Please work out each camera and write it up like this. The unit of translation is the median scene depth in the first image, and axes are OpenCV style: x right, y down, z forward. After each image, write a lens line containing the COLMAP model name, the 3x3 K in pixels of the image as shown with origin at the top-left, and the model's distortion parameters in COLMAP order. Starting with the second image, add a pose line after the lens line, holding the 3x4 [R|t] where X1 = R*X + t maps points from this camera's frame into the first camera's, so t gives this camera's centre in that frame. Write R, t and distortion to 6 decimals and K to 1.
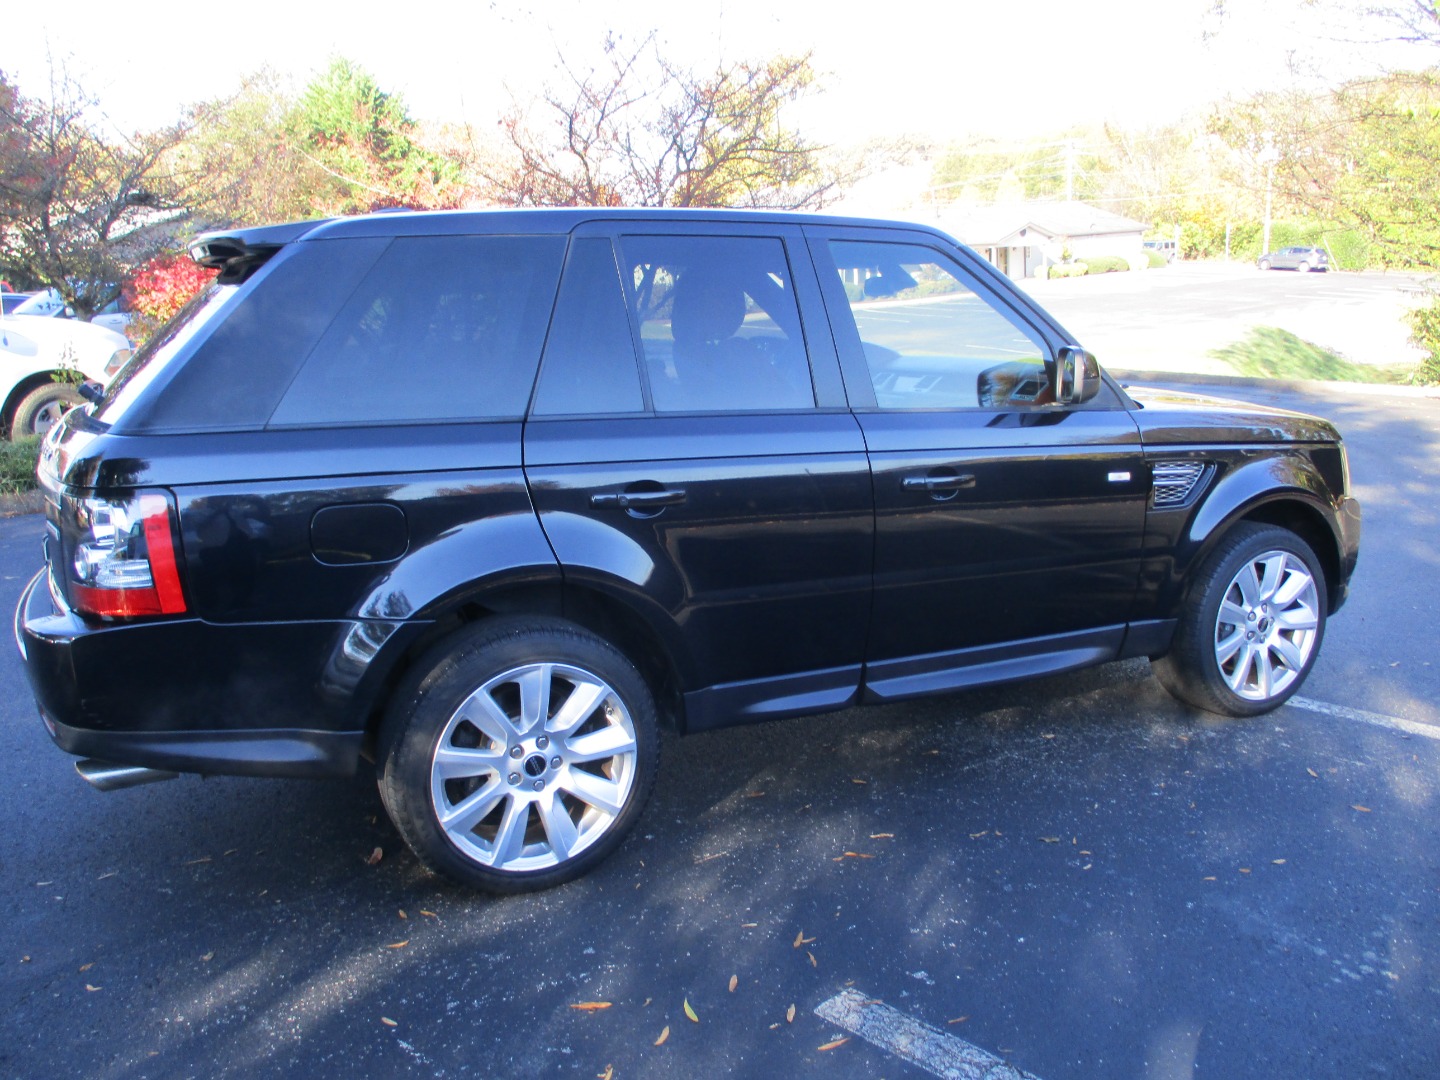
lens RADIAL K [[1168.6, 0, 730.8], [0, 1168.6, 536.1], [0, 0, 1]] dist [-0.038312, 0.008504]
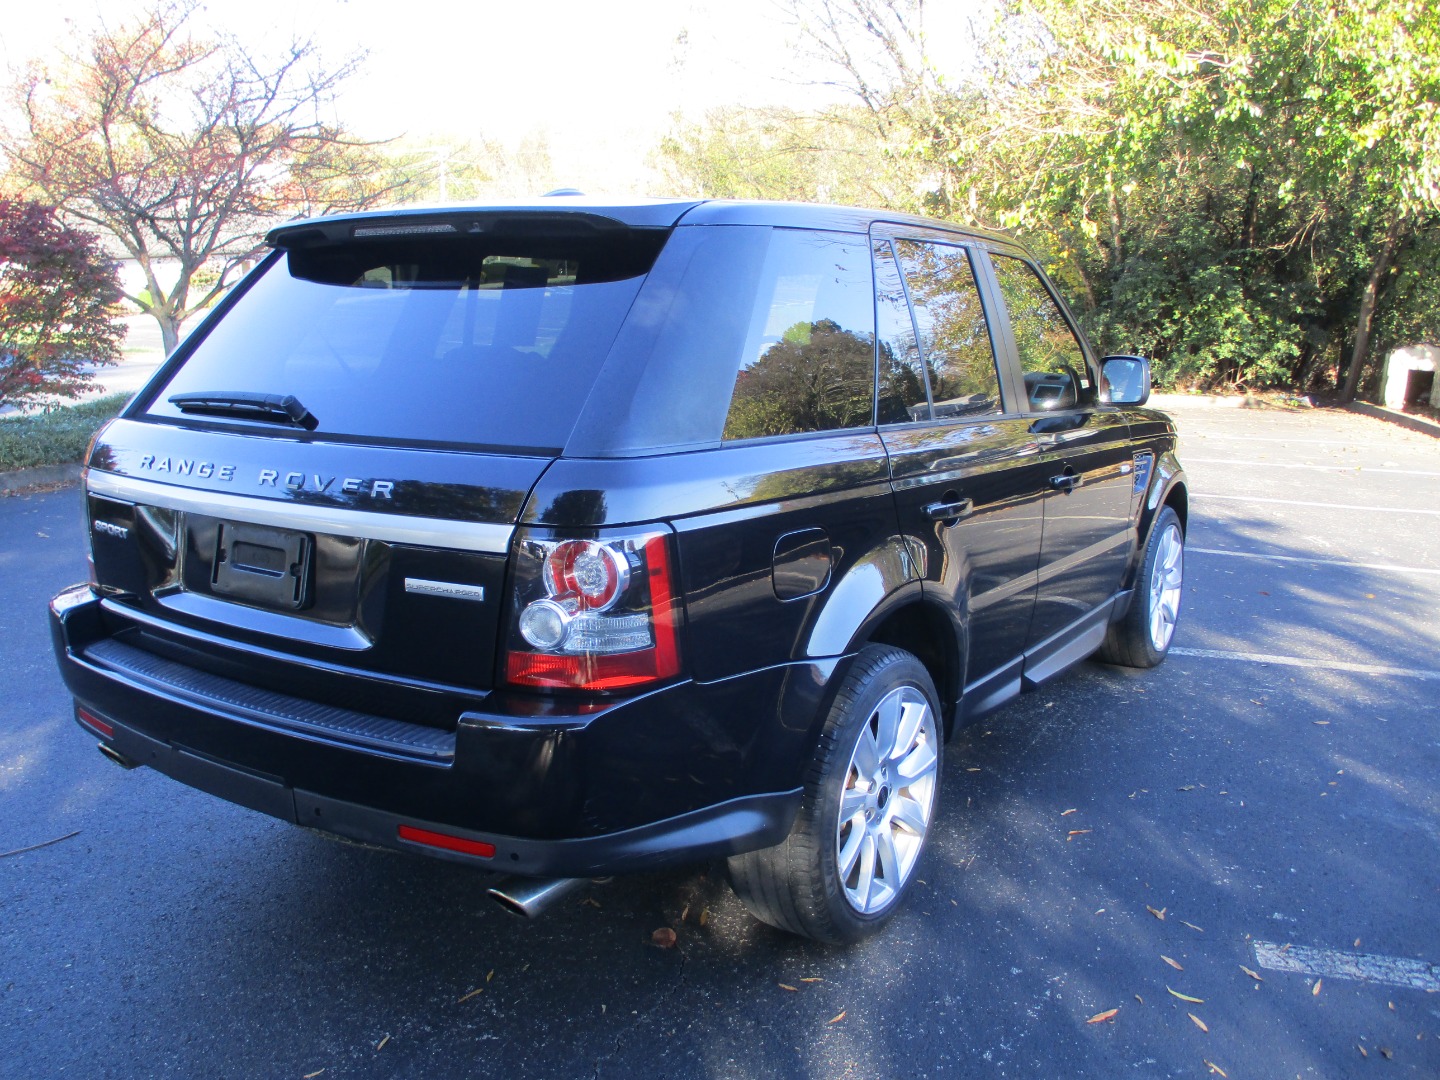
lens RADIAL K [[1168.6, 0, 730.8], [0, 1168.6, 536.1], [0, 0, 1]] dist [-0.038312, 0.008504]
pose [[0.886203, -0.068232, 0.458246, -0.773991], [0.070074, 0.997457, 0.013003, -0.038161], [-0.457968, 0.020588, 0.888730, 0.240178]]
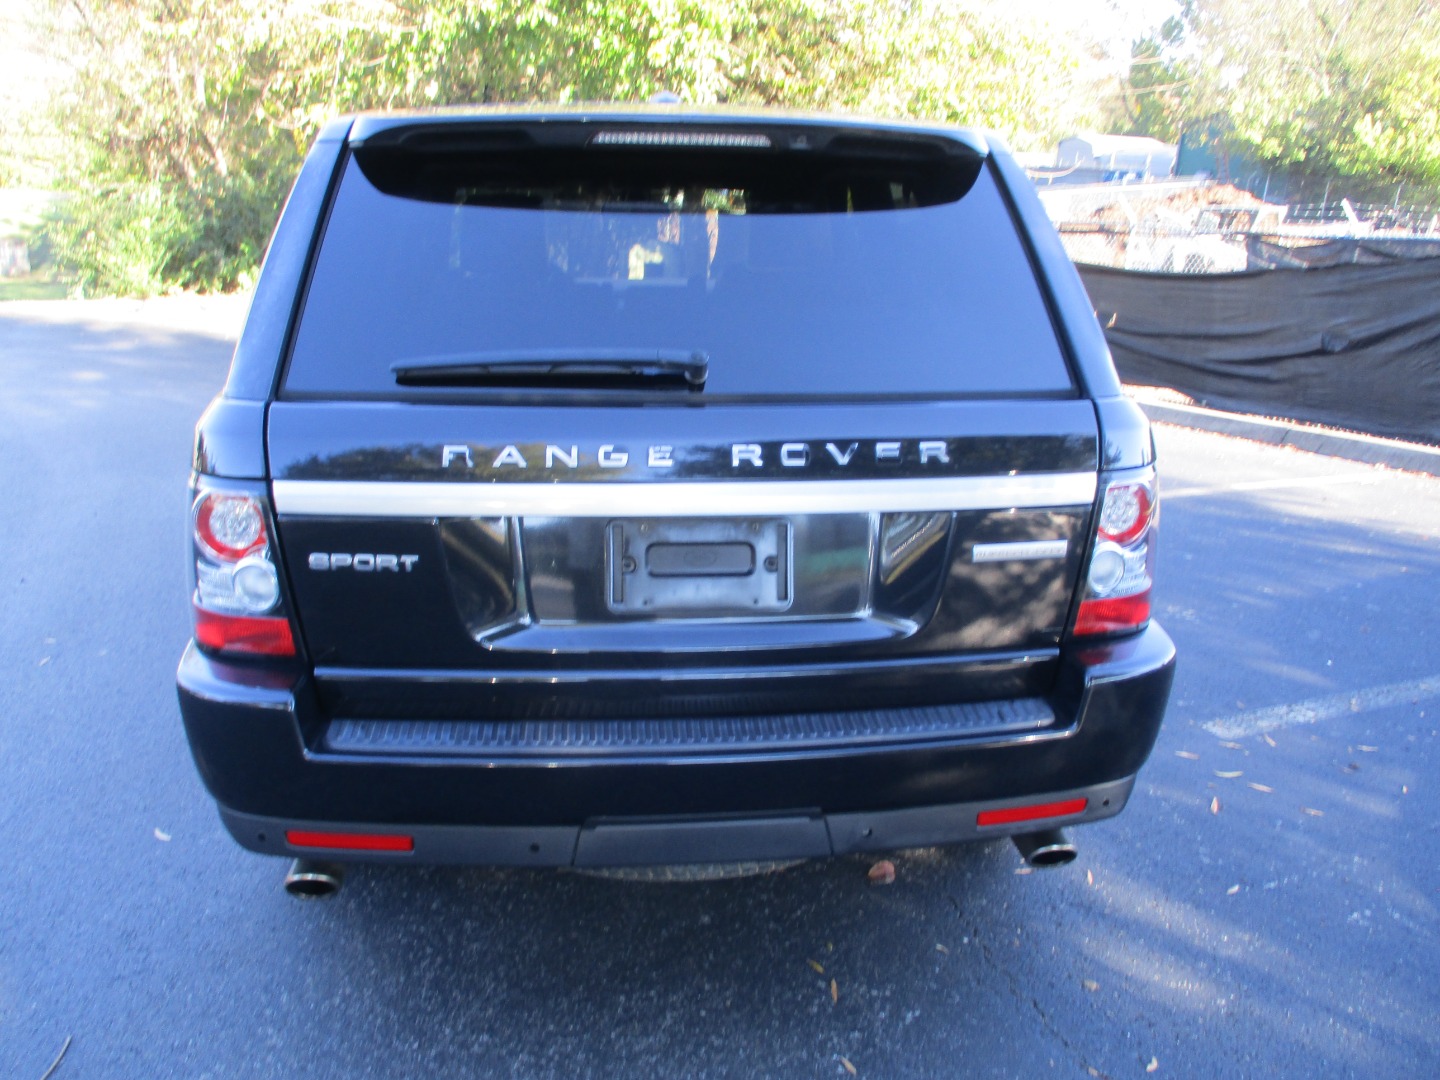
lens RADIAL K [[1168.6, 0, 730.8], [0, 1168.6, 536.1], [0, 0, 1]] dist [-0.038312, 0.008504]
pose [[0.404760, -0.222162, 0.887025, -1.295045], [0.156988, 0.972518, 0.171939, -0.165445], [-0.900847, 0.069658, 0.428513, 0.862011]]
